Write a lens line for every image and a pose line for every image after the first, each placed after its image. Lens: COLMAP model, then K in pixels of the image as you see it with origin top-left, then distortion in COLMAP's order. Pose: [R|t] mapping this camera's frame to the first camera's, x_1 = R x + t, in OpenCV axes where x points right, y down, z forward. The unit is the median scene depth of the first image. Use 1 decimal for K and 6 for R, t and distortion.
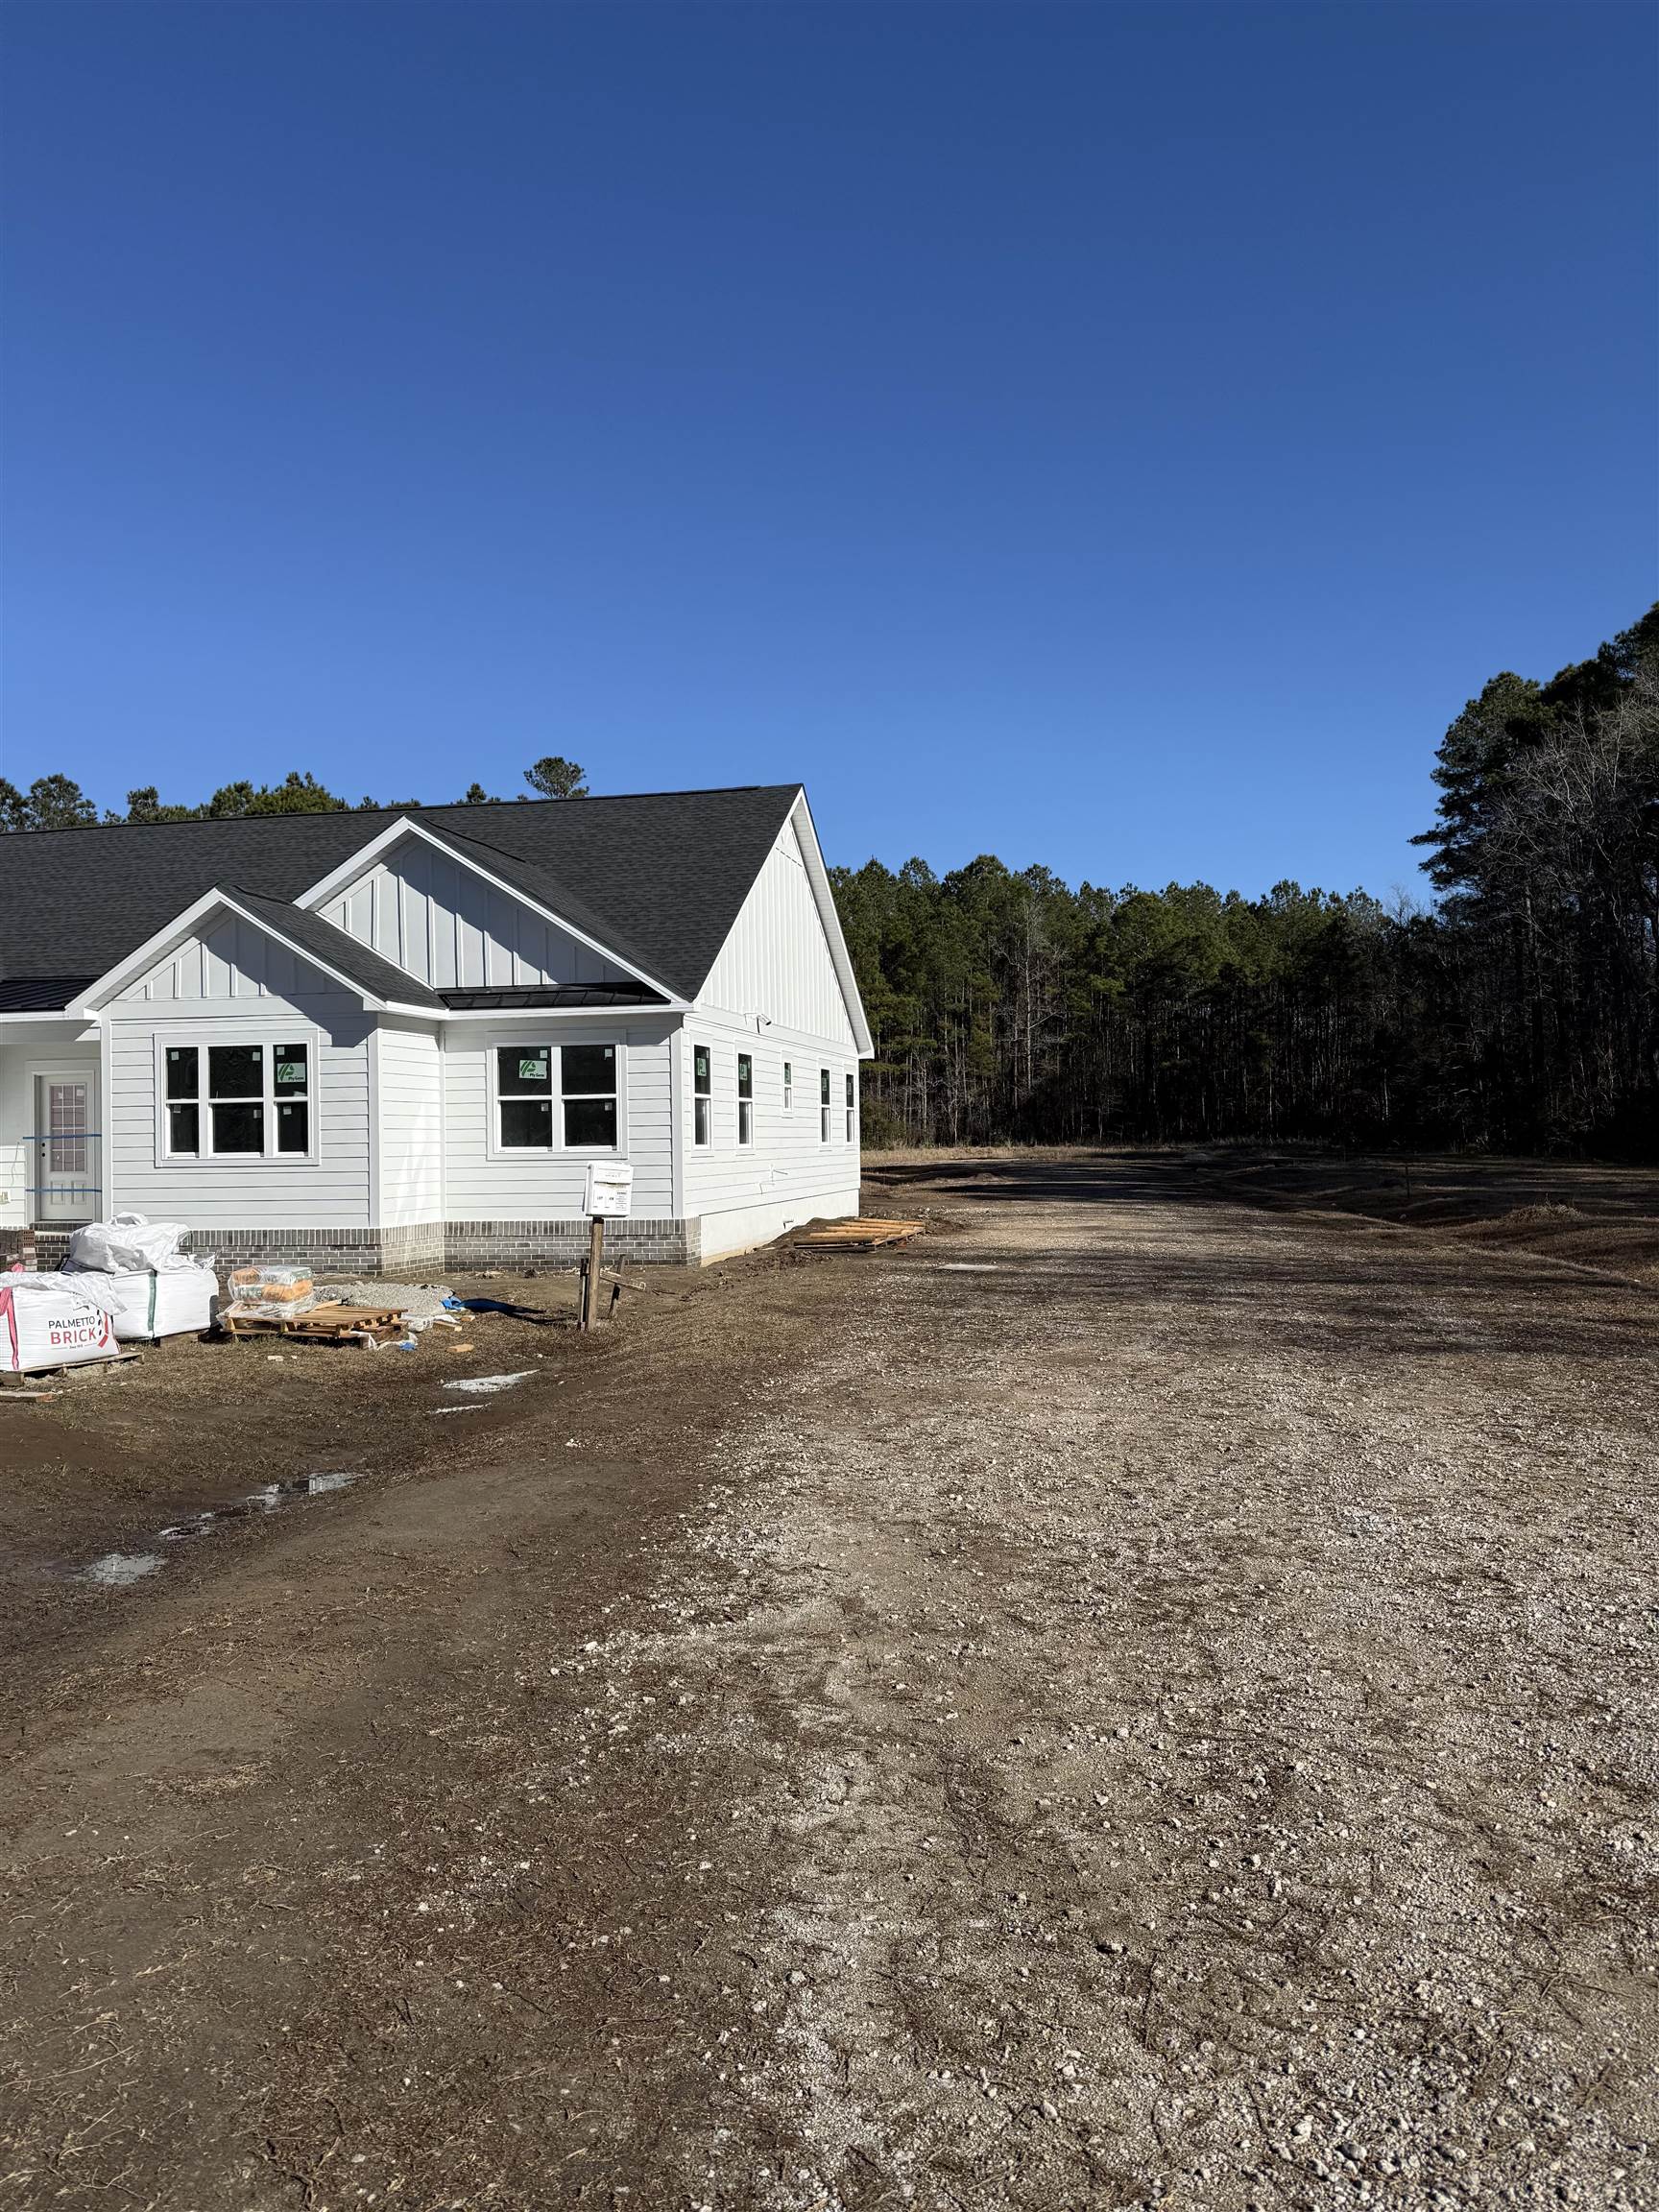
lens RADIAL K [[1559.5, 0, 829.5], [0, 1559.5, 1106.0], [0, 0, 1]] dist [0.062166, -0.000249]
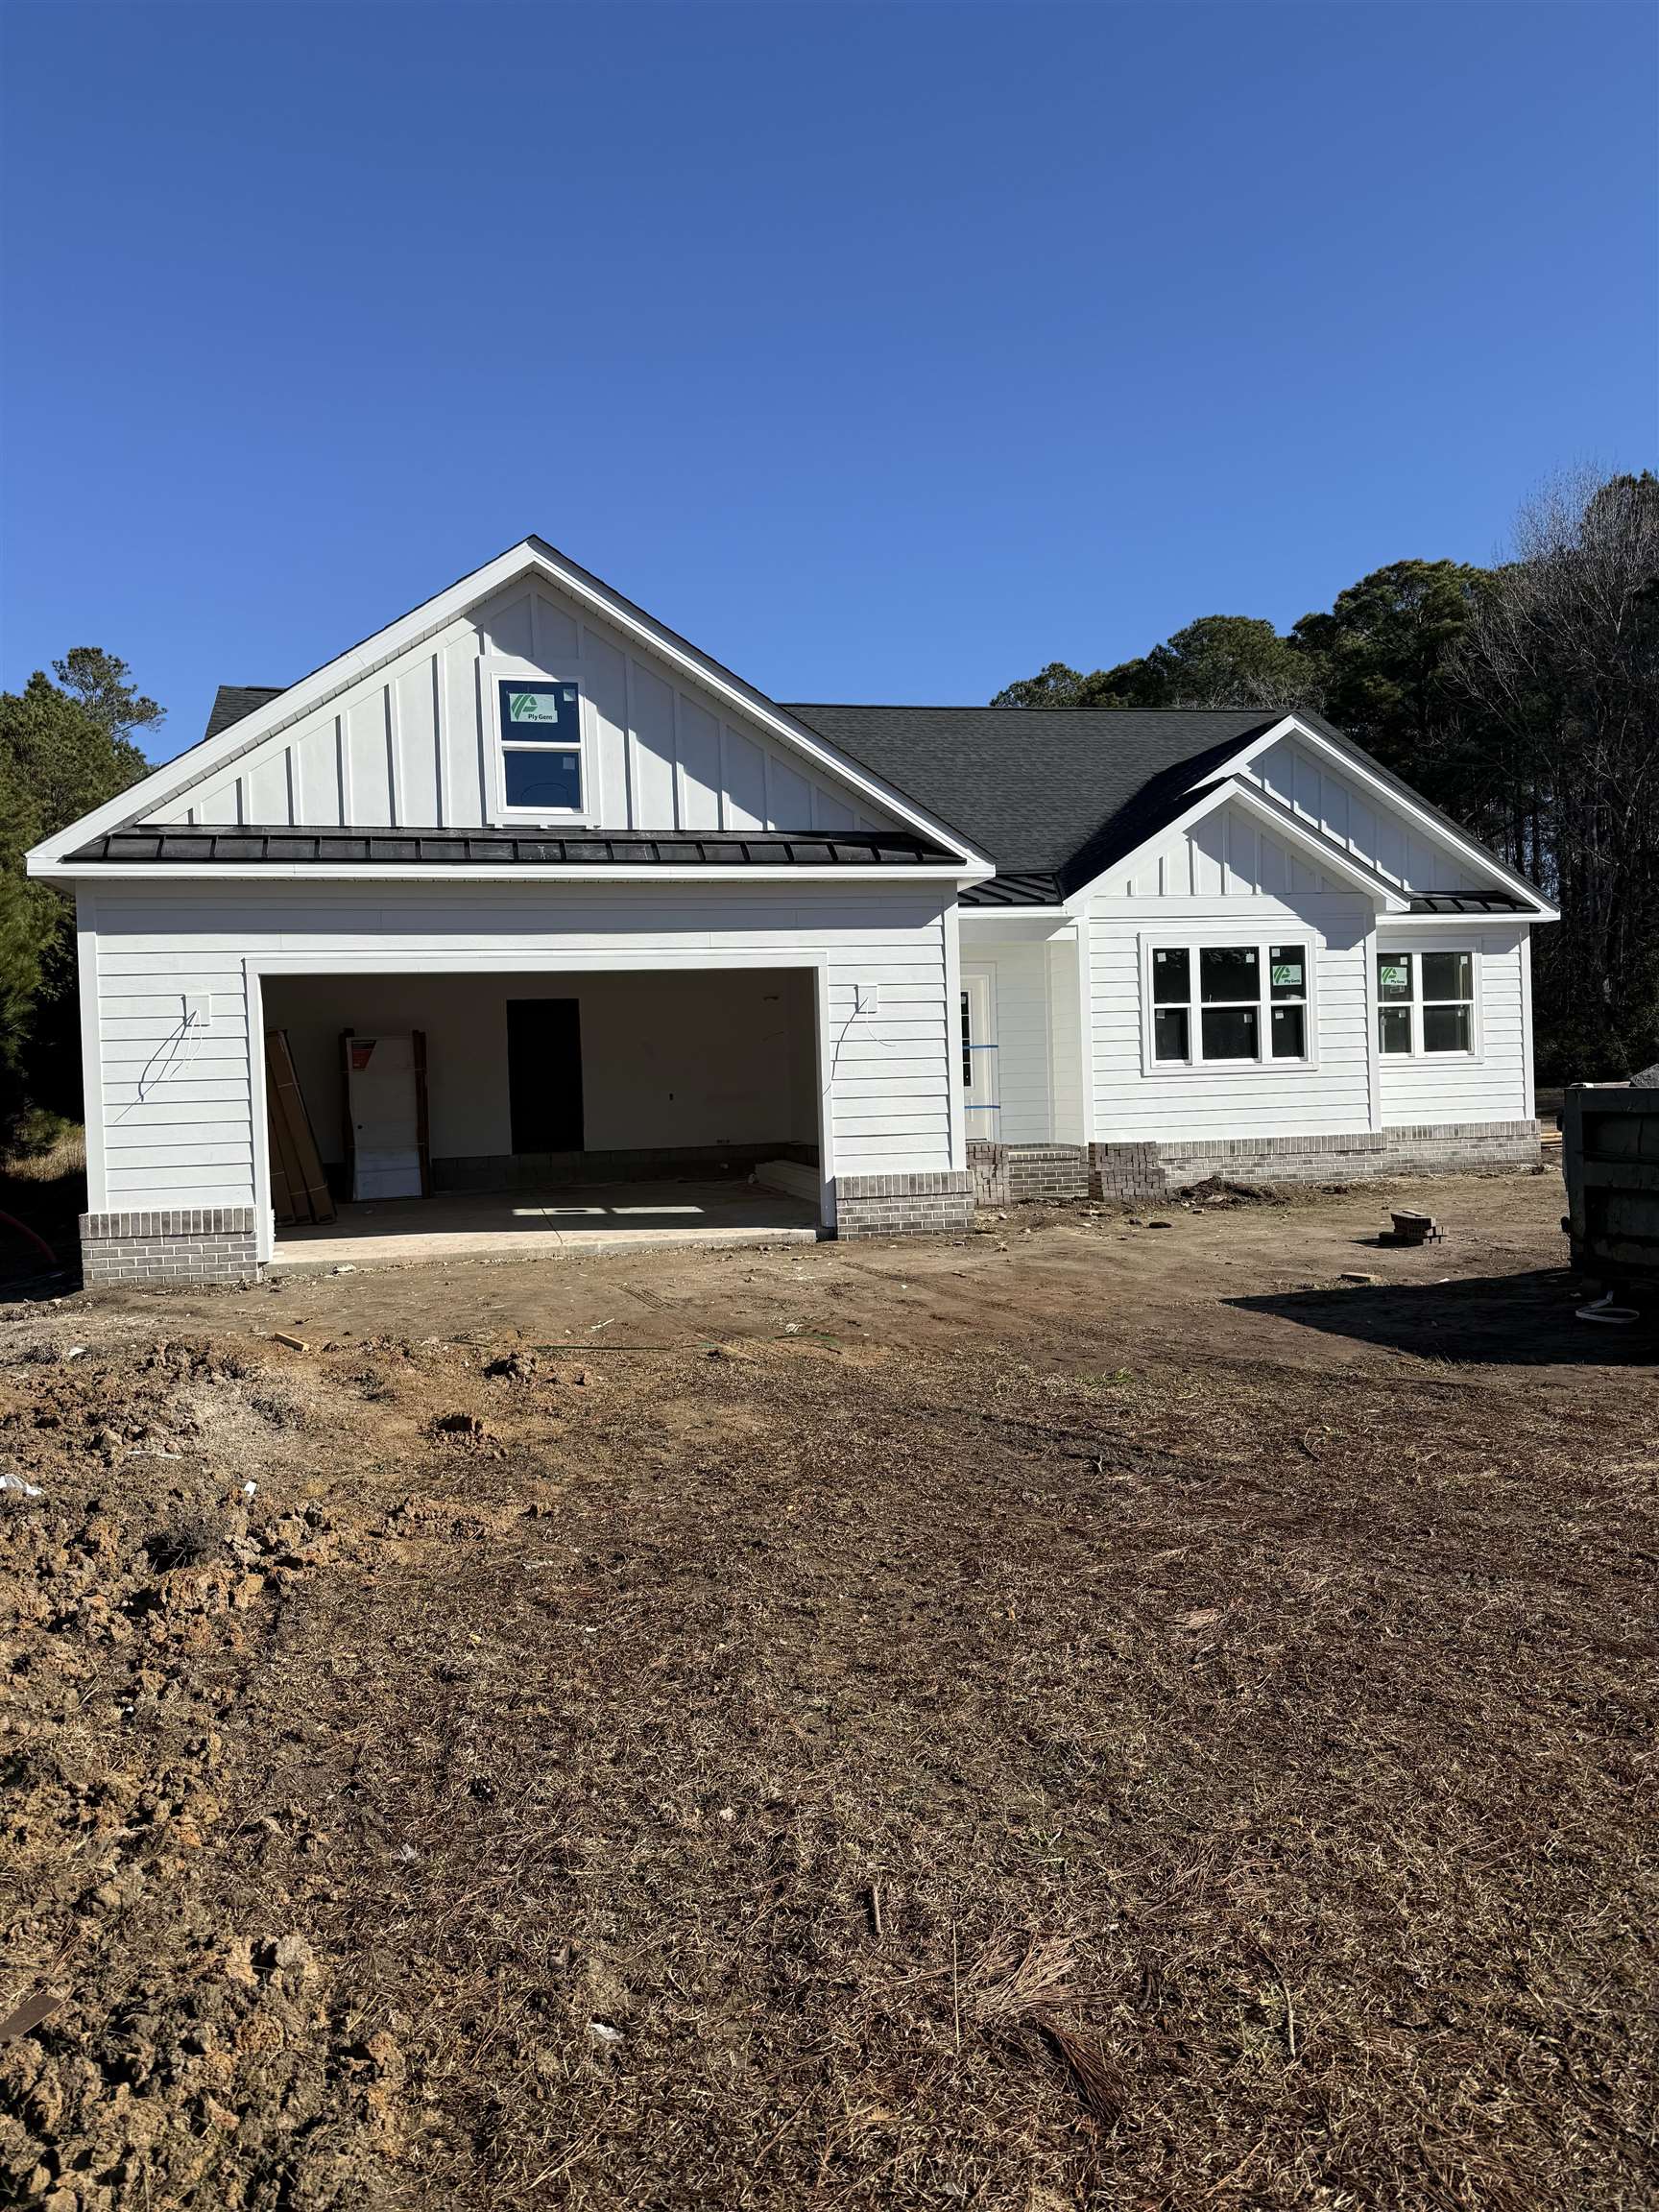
lens RADIAL K [[1559.5, 0, 829.5], [0, 1559.5, 1106.0], [0, 0, 1]] dist [0.062166, -0.000249]
pose [[0.920801, -0.022050, 0.389410, -0.973505], [0.009721, 0.999388, 0.033605, 0.023866], [-0.389912, -0.027158, 0.920451, 0.216580]]
